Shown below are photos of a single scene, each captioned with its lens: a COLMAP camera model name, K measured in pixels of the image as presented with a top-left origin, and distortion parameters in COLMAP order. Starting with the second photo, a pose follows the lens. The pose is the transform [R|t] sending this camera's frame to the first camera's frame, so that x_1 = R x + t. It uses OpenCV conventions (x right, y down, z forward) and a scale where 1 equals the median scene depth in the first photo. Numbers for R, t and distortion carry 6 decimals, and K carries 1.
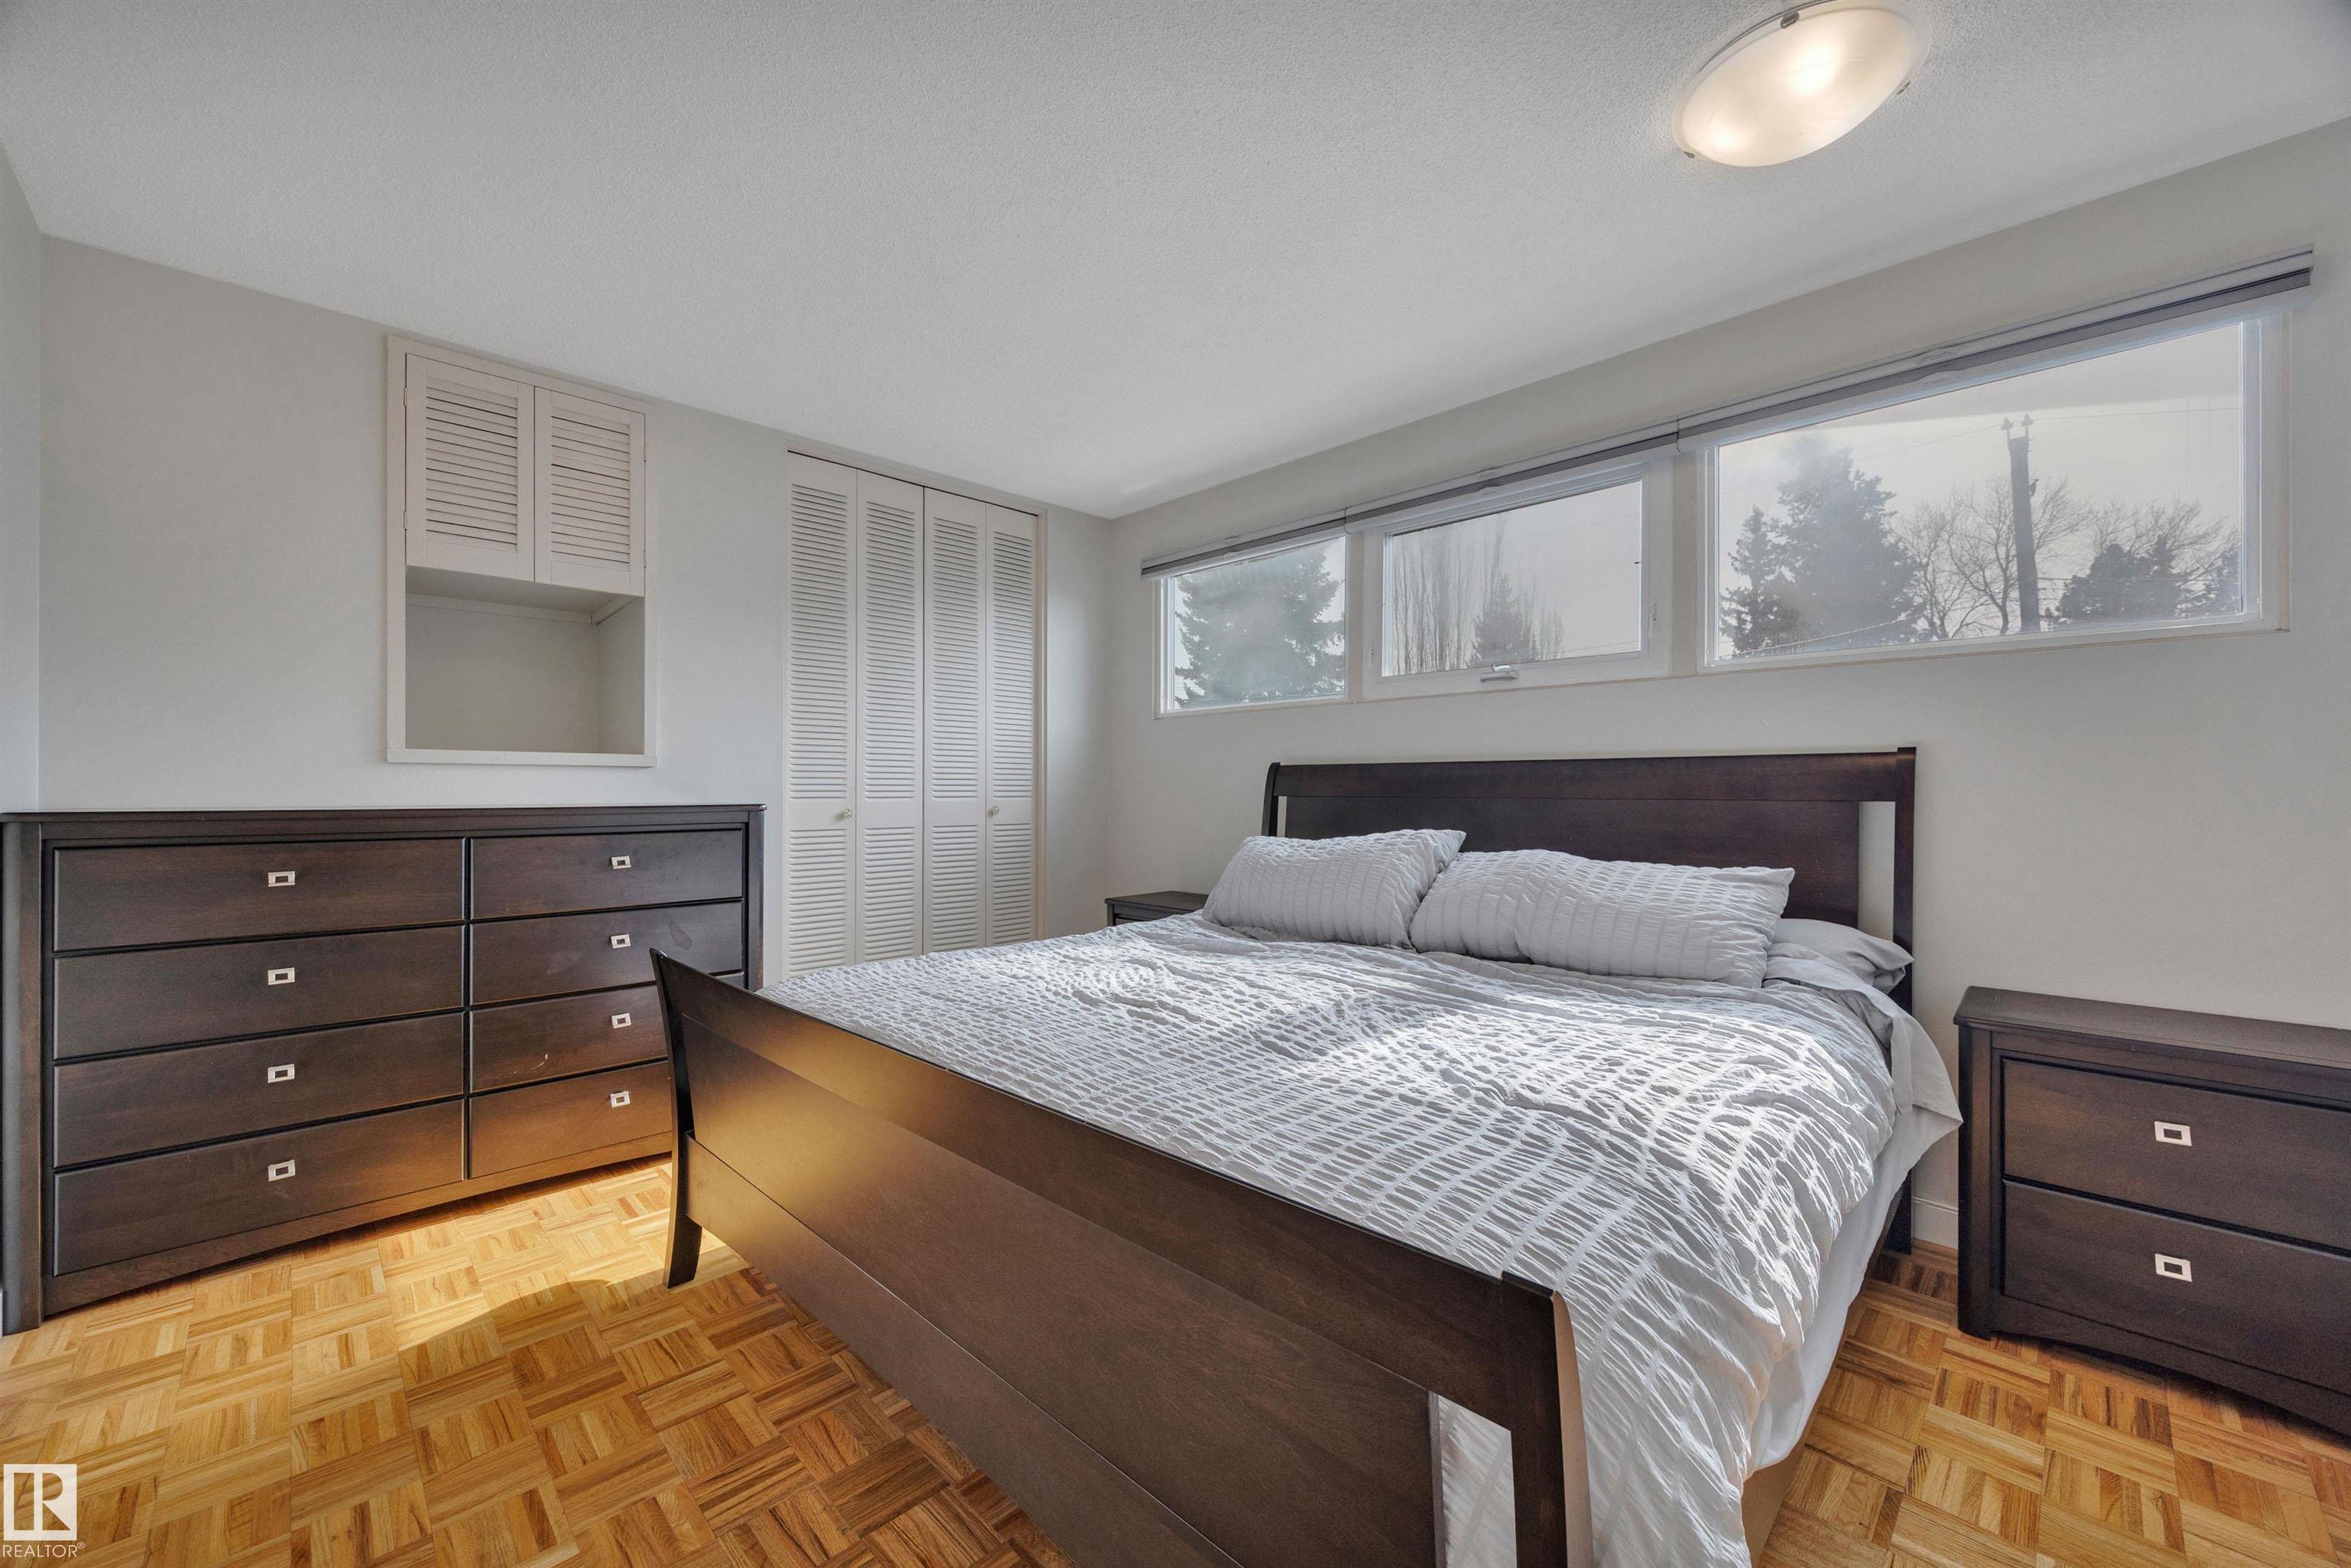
lens RADIAL K [[939.3, 0, 1188.3], [0, 939.3, 792.2], [0, 0, 1]] dist [0.012060, 0.000145]
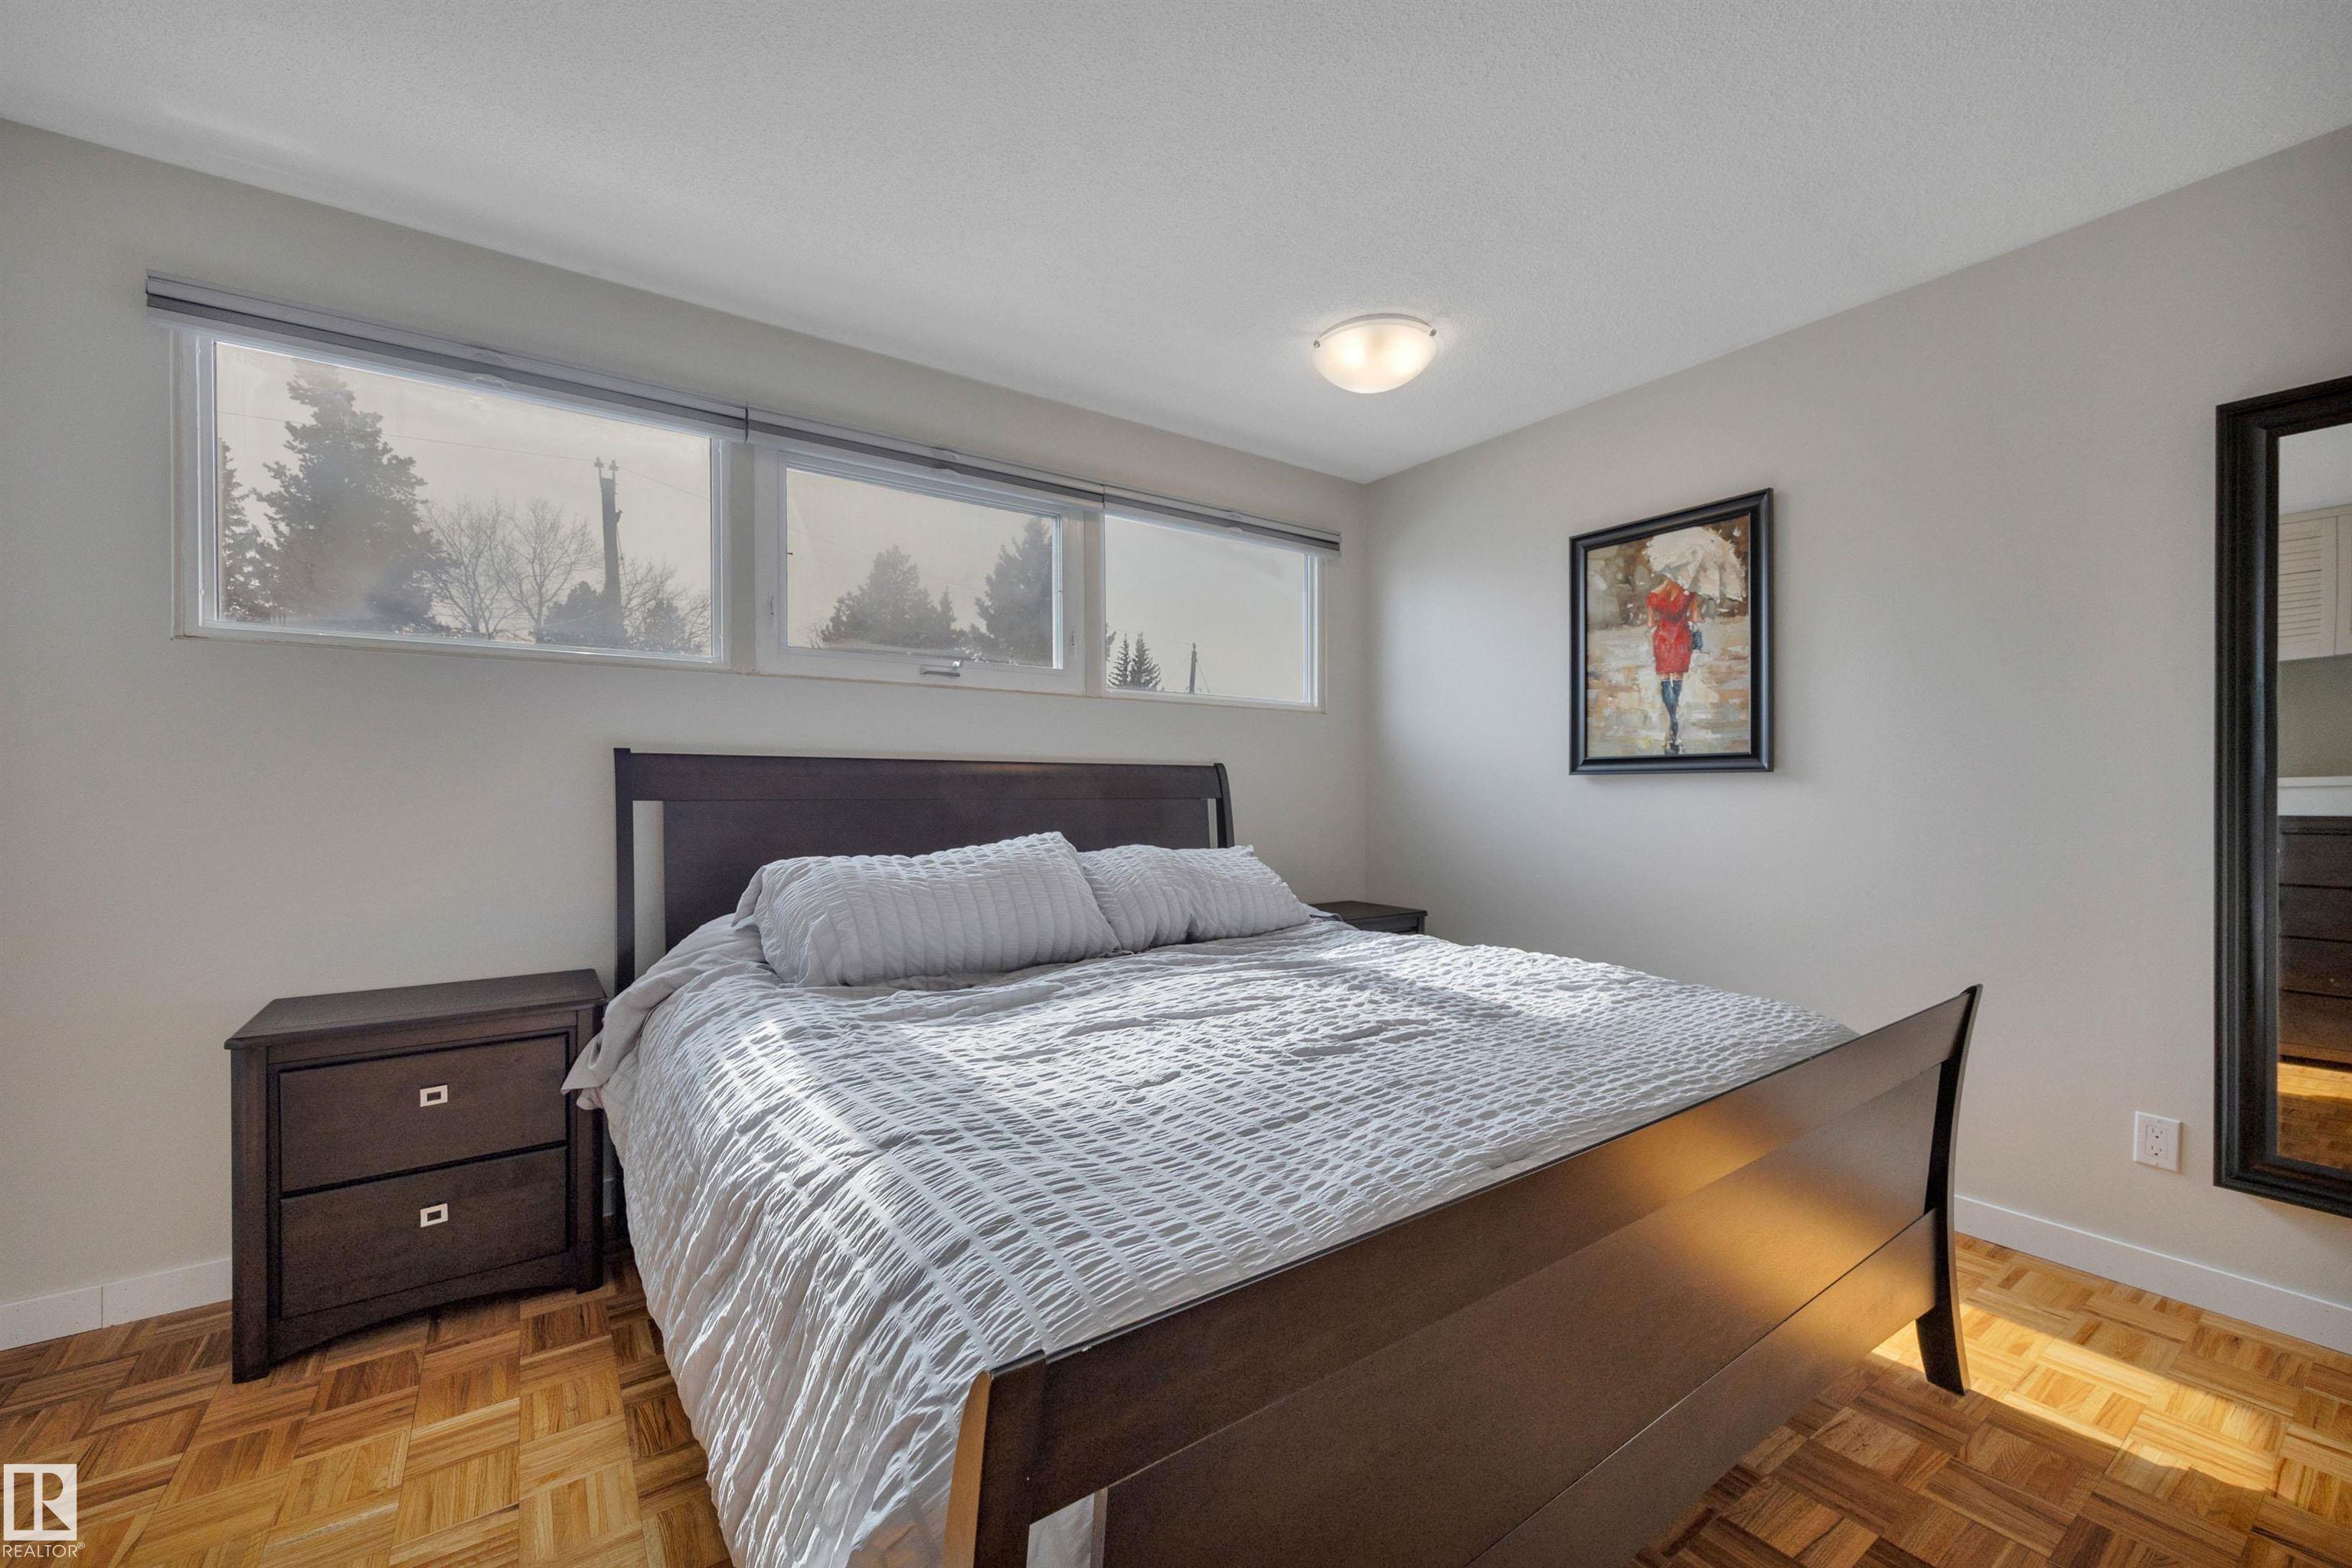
lens RADIAL K [[939.7, 0, 1188.8], [0, 939.7, 792.2], [0, 0, 1]] dist [0.012060, 0.000145]
pose [[0.153990, -0.004065, 0.988064, -0.449300], [0.004770, 0.999983, 0.003371, -0.002870], [-0.988061, 0.004194, 0.154007, 0.485159]]
